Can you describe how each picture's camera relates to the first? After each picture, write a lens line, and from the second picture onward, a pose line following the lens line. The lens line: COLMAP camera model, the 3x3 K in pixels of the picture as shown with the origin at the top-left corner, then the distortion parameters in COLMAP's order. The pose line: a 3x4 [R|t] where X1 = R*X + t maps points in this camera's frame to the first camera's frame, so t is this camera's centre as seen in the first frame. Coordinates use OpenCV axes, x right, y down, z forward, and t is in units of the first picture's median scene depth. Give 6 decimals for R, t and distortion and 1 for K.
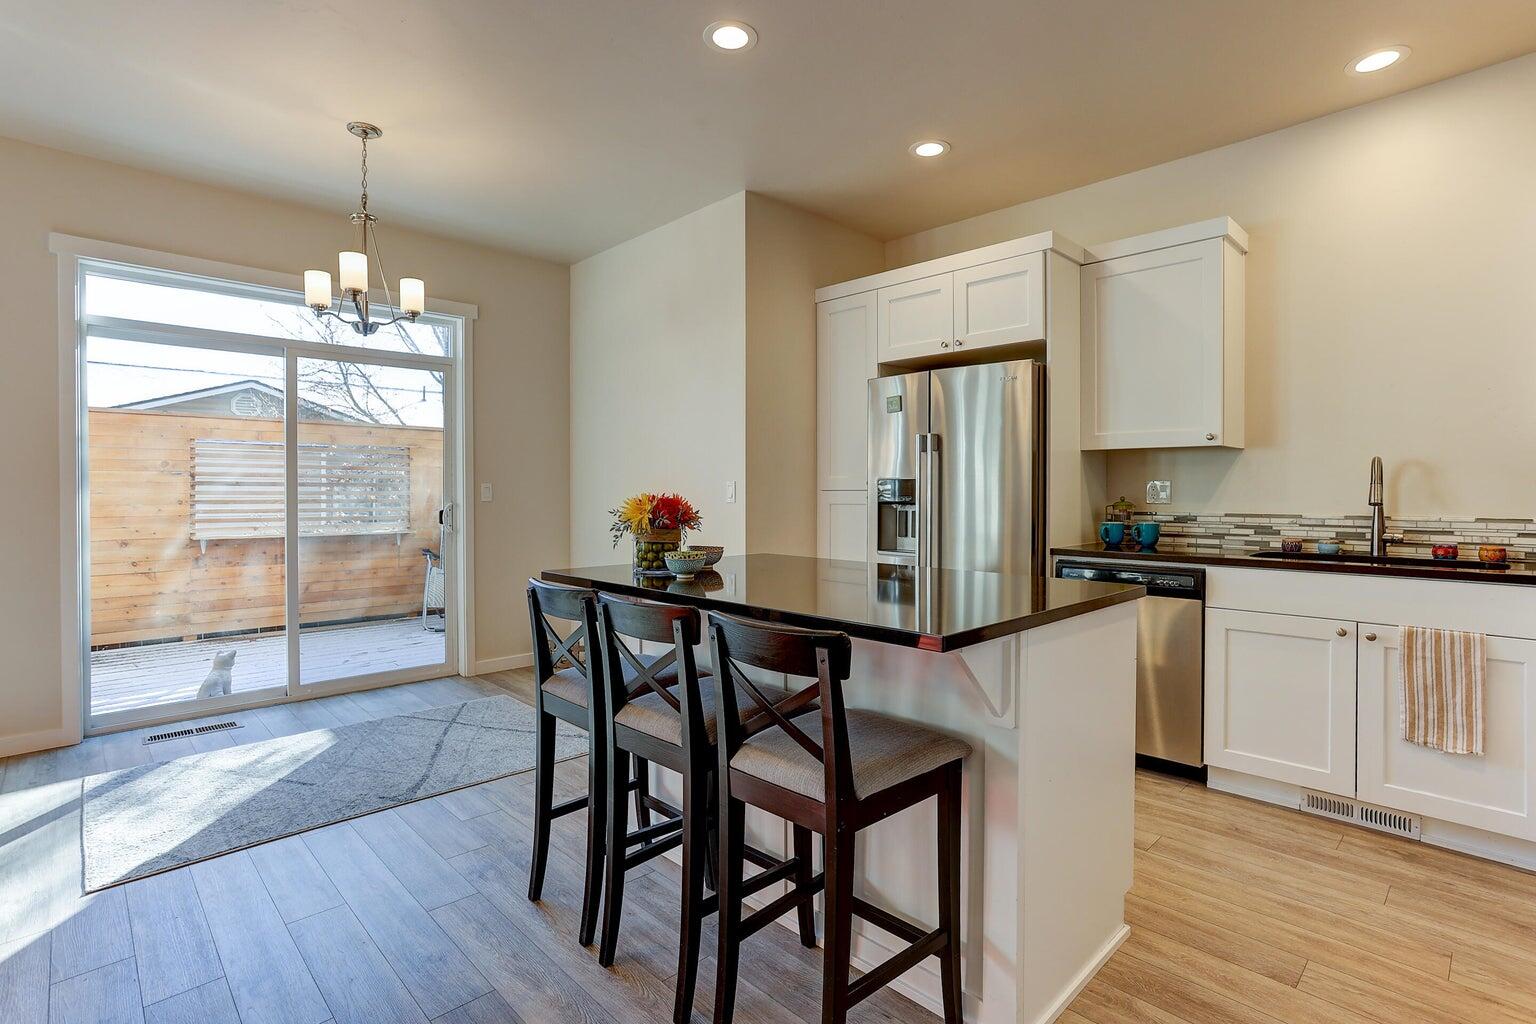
lens RADIAL K [[735.8, 0, 774.8], [0, 735.8, 509.4], [0, 0, 1]] dist [-0.025569, 0.000028]
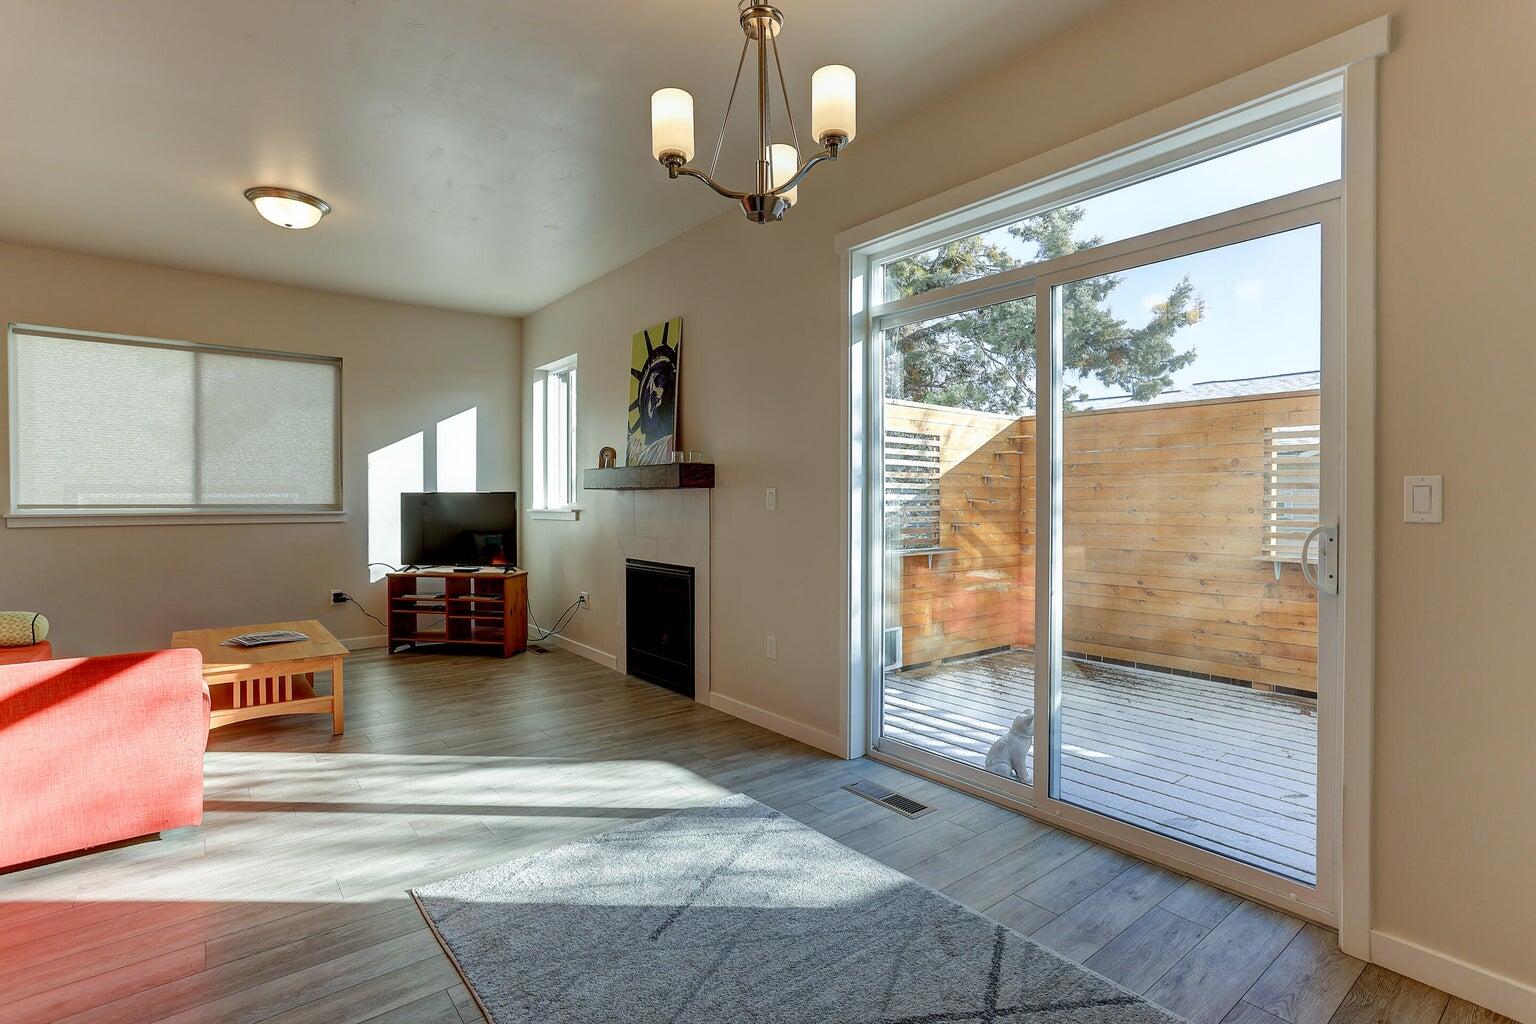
lens RADIAL K [[735.8, 0, 774.8], [0, 735.8, 509.4], [0, 0, 1]] dist [-0.025569, 0.000028]
pose [[-0.093893, 0.018625, -0.995408, 0.010572], [-0.021951, 0.999543, 0.020772, -0.028132], [0.995340, 0.023800, -0.093441, 1.011499]]
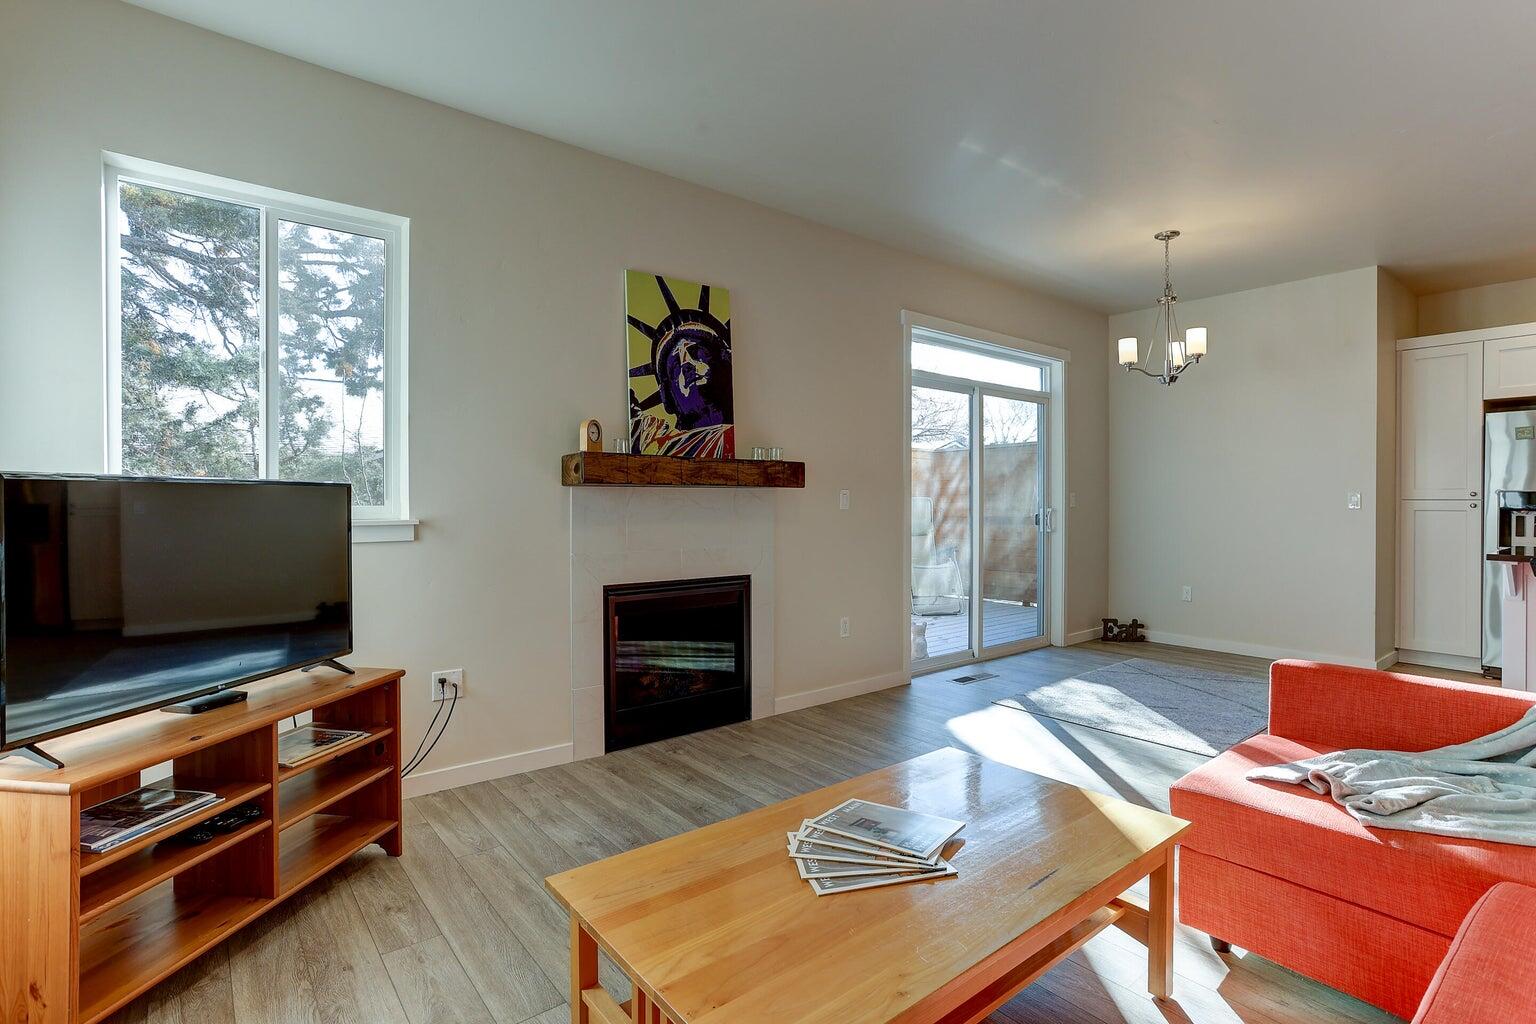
lens RADIAL K [[735.8, 0, 774.8], [0, 735.8, 509.4], [0, 0, 1]] dist [-0.025569, 0.000028]
pose [[0.995370, 0.003860, -0.096042, -1.103051], [-0.004674, 0.999955, -0.008247, 0.008764], [0.096006, 0.008658, 0.995343, -0.408359]]
